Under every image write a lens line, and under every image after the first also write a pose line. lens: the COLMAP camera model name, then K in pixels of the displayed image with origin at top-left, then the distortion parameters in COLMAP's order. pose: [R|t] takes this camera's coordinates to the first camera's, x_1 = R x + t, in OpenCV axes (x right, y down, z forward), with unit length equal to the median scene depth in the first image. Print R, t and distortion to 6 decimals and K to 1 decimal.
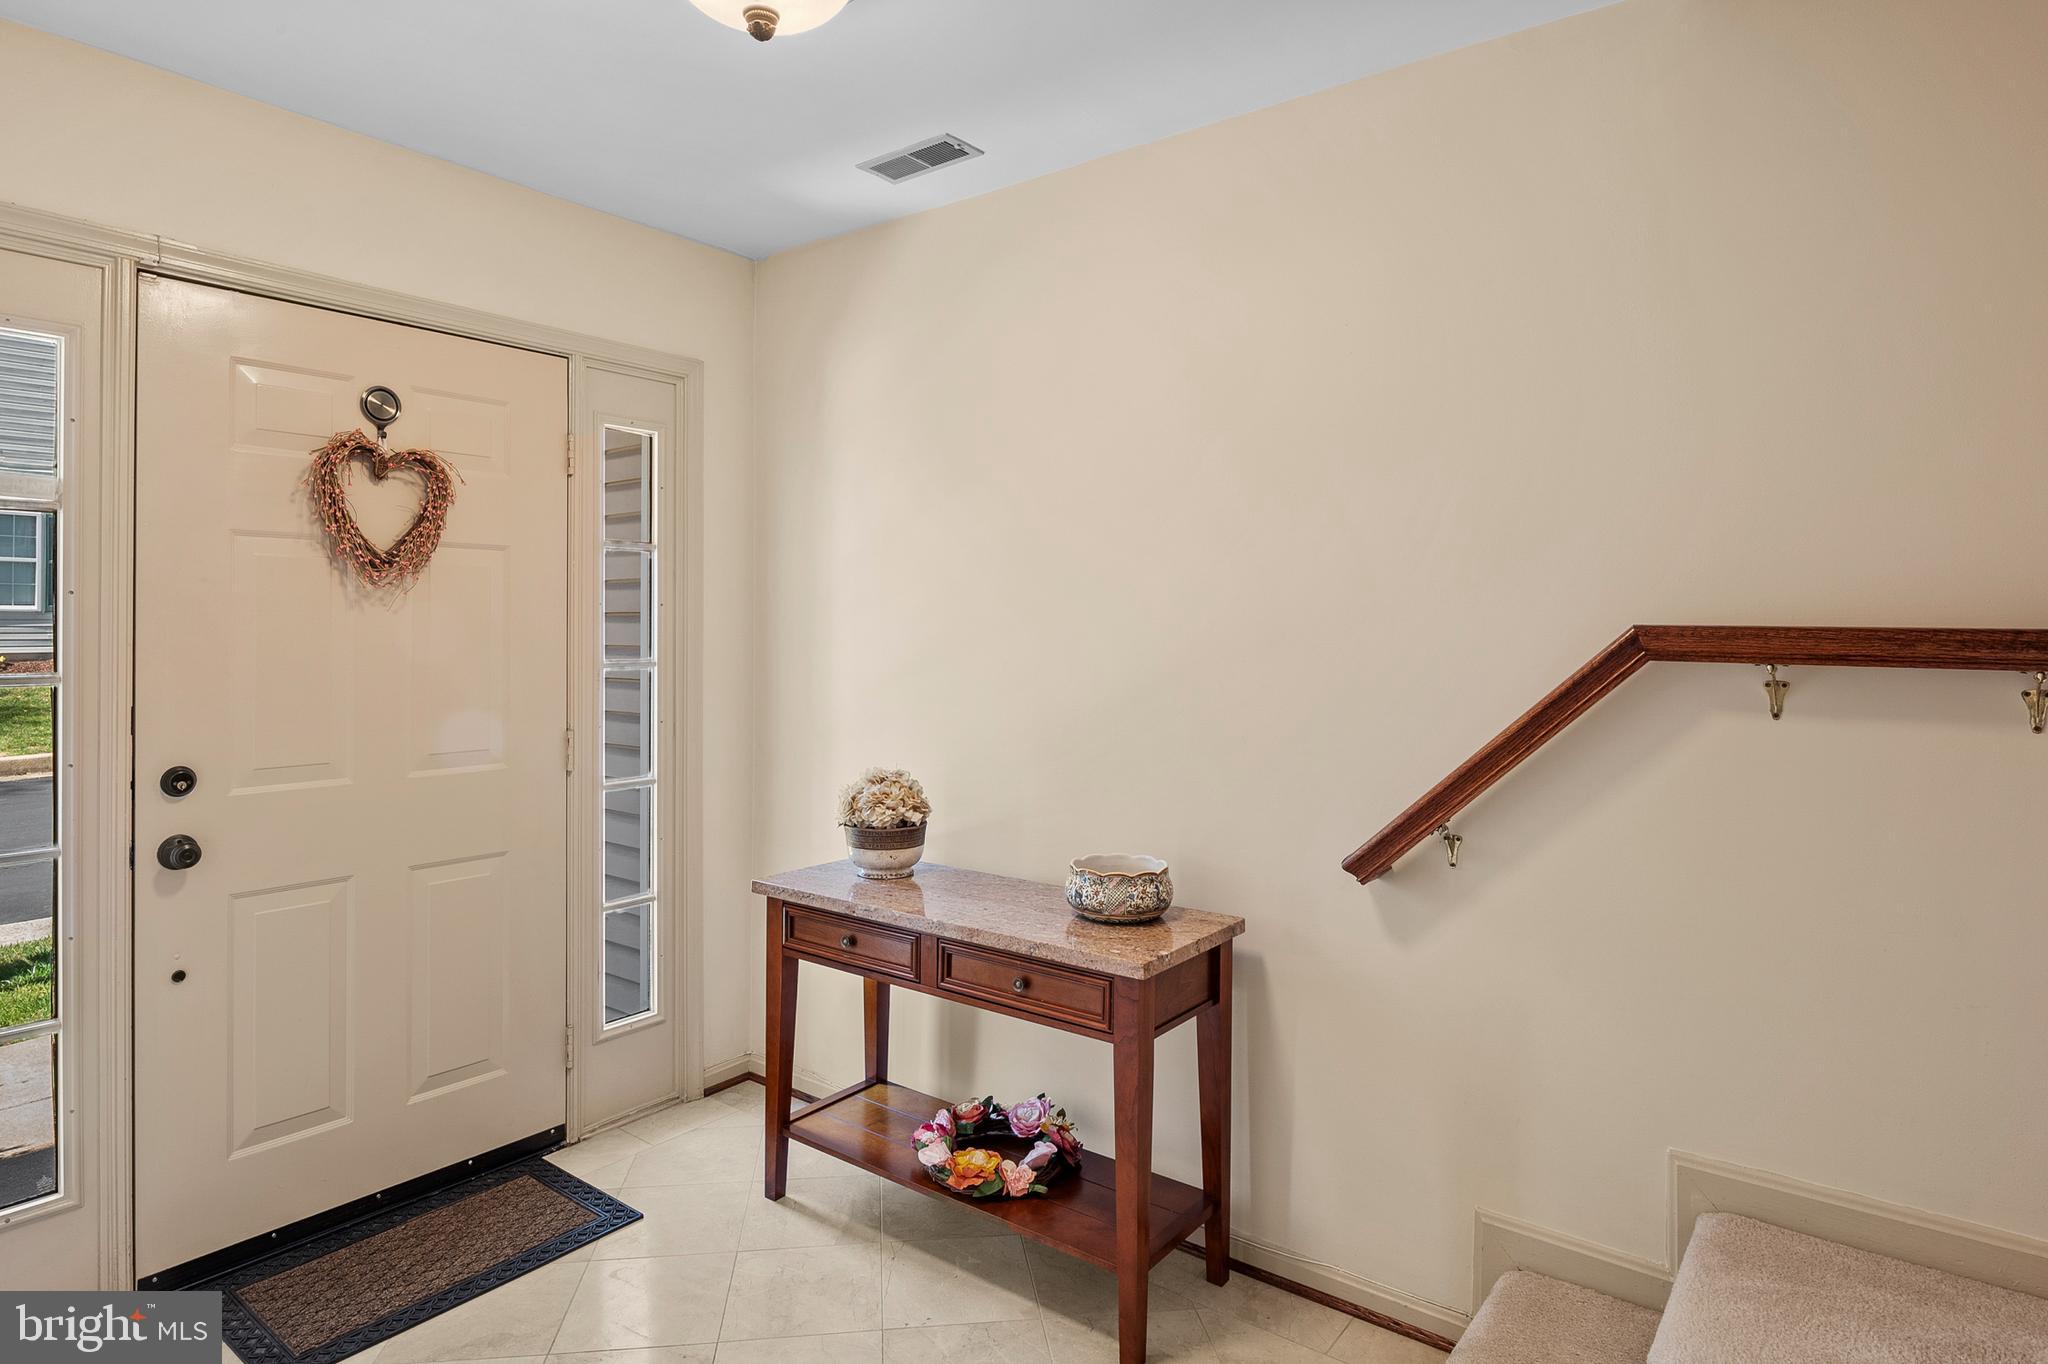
lens RADIAL K [[1128.1, 0, 1023.8], [0, 1128.1, 675.3], [0, 0, 1]] dist [0.000883, -0.005519]
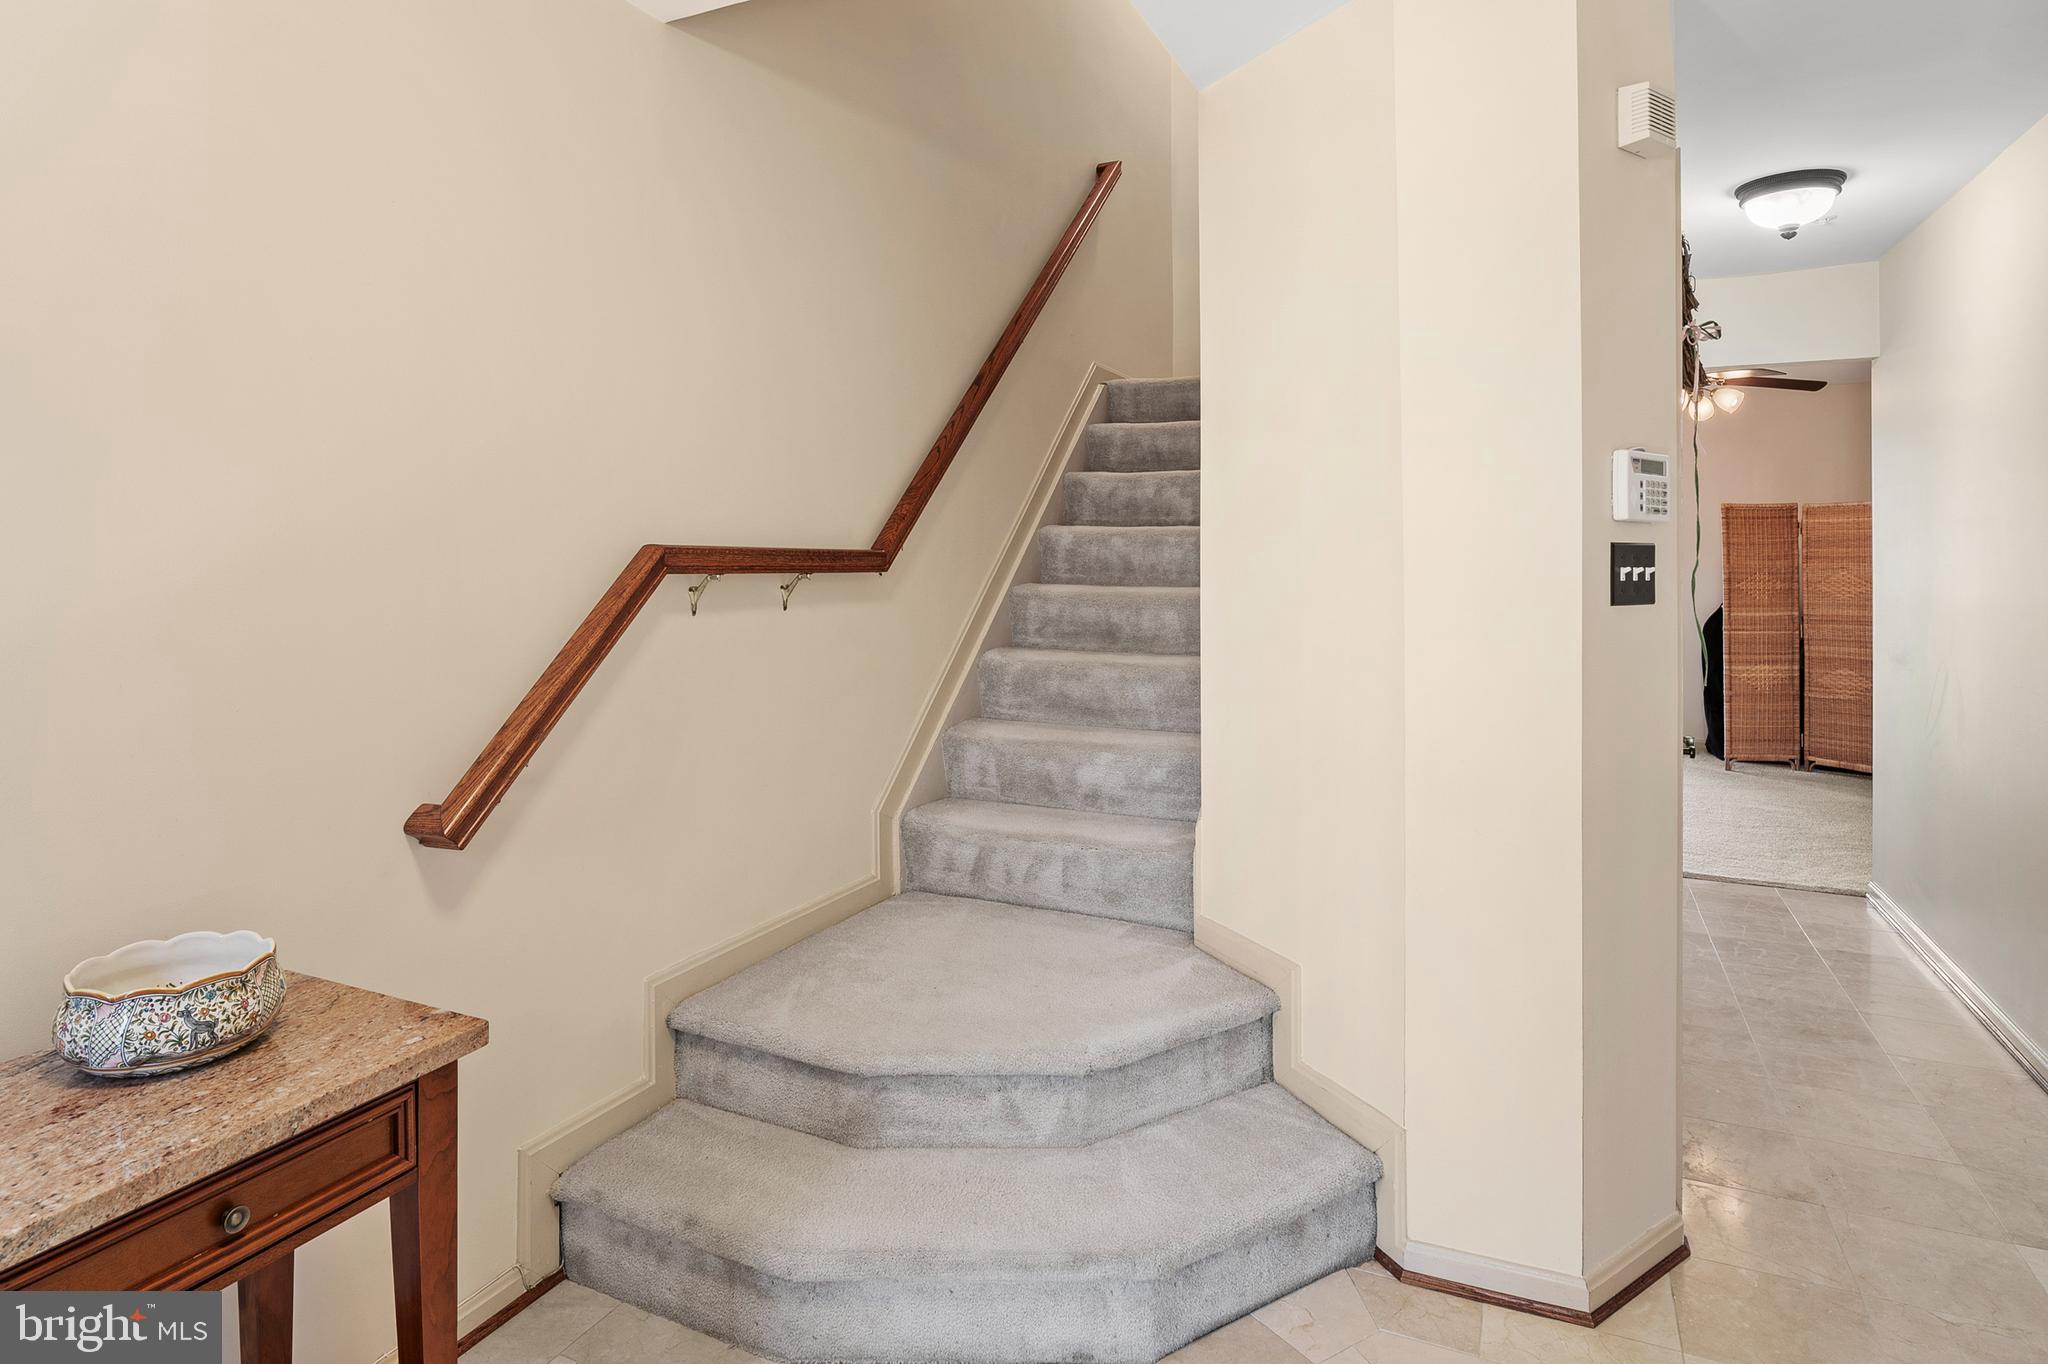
lens RADIAL K [[1128.1, 0, 1027.2], [0, 1128.1, 551.1], [0, 0, 1]] dist [0.000883, -0.005519]
pose [[-0.242122, -0.009752, 0.970197, -0.787671], [0.027316, 0.999485, 0.016864, -0.051639], [-0.969861, 0.030585, -0.241731, 0.981709]]
